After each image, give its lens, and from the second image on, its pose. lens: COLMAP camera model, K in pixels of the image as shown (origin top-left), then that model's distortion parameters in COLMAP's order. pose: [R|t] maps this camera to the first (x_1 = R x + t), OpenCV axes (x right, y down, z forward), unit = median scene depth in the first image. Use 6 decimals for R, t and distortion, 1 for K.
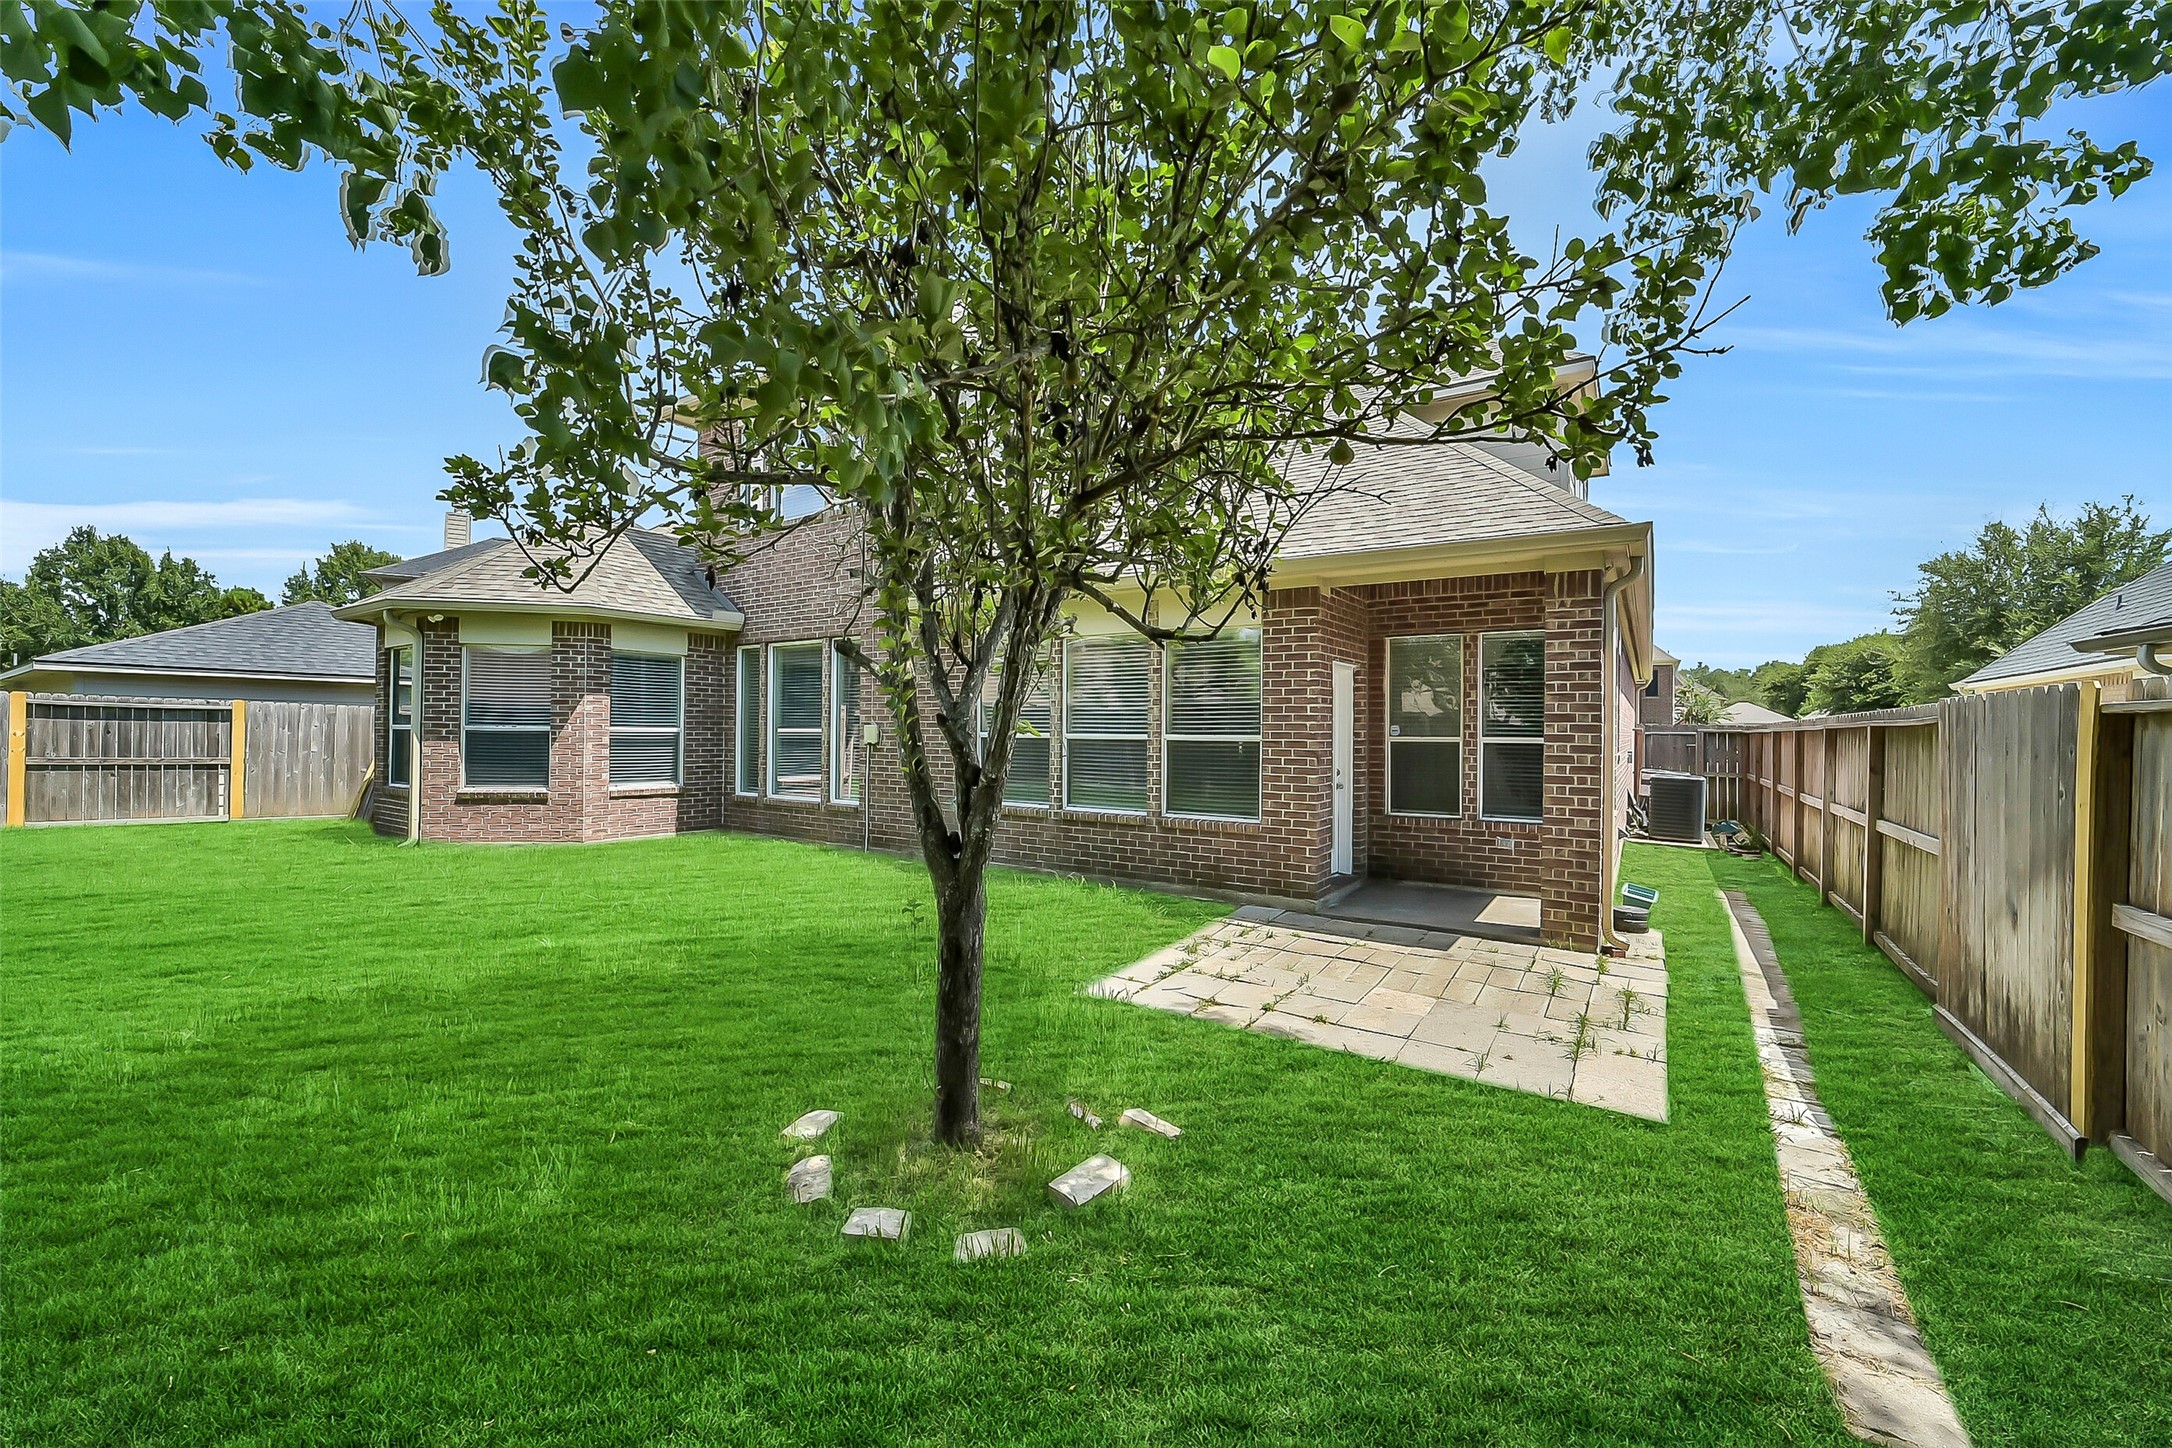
lens RADIAL K [[846.6, 0, 1085.2], [0, 846.6, 720.1], [0, 0, 1]] dist [-0.021679, 0.000469]
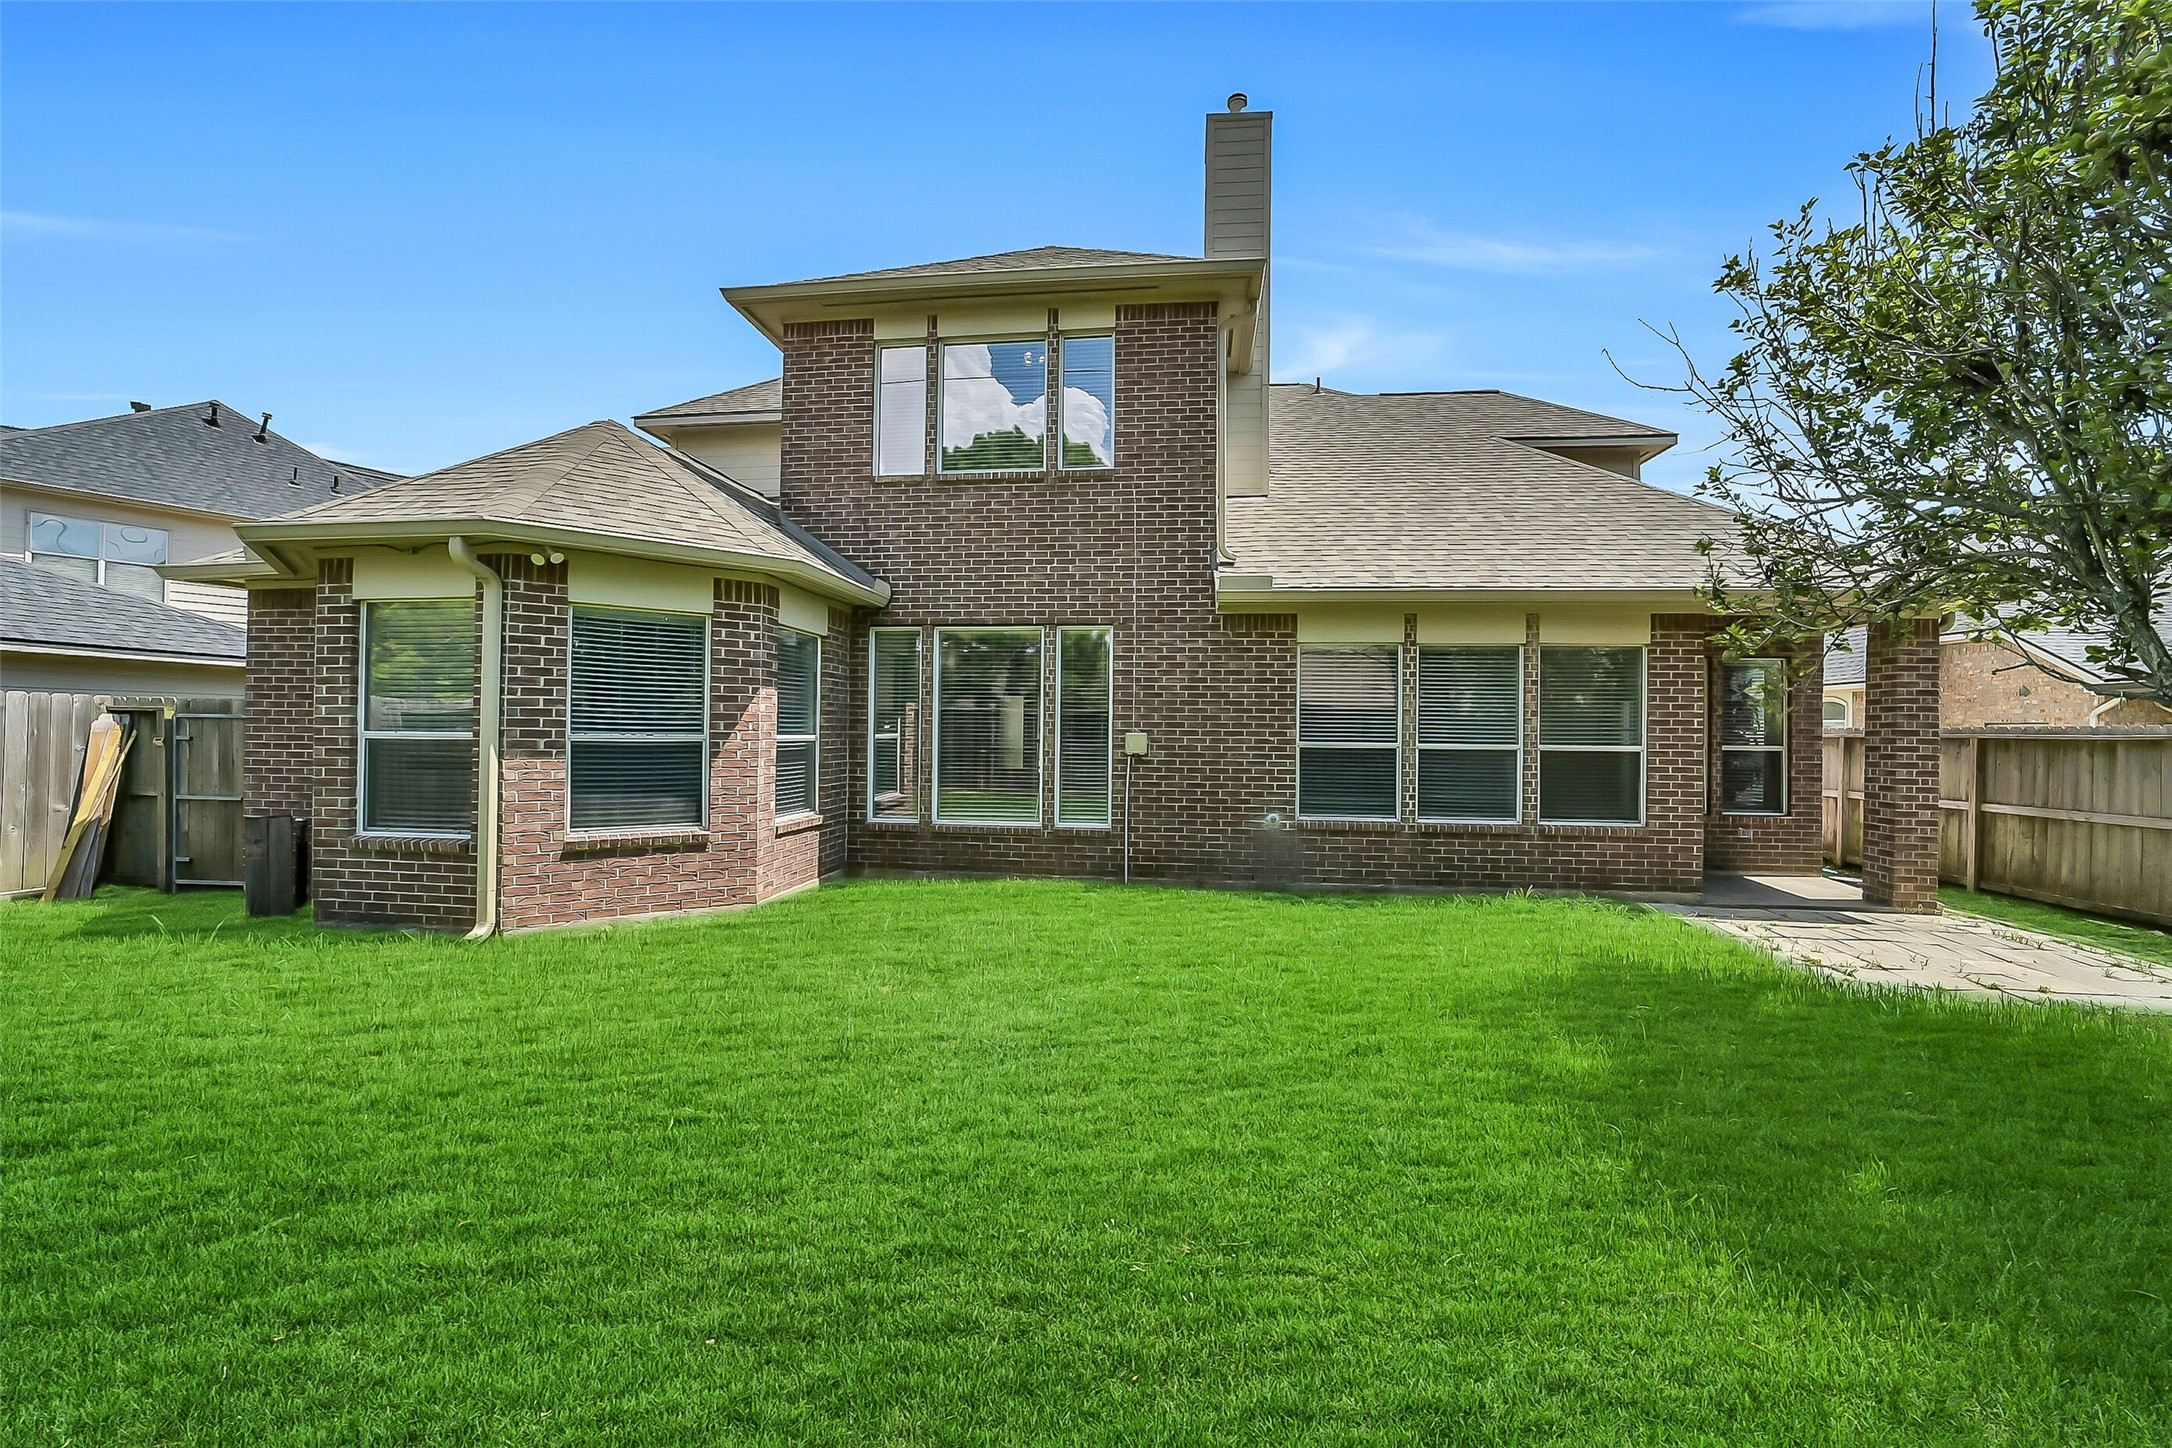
lens RADIAL K [[846.6, 0, 1085.2], [0, 846.6, 720.1], [0, 0, 1]] dist [-0.021679, 0.000469]
pose [[0.892045, 0.006371, 0.451901, -0.694481], [-0.009519, 0.999944, 0.004694, -0.010023], [-0.451846, -0.008489, 0.892056, 0.274699]]
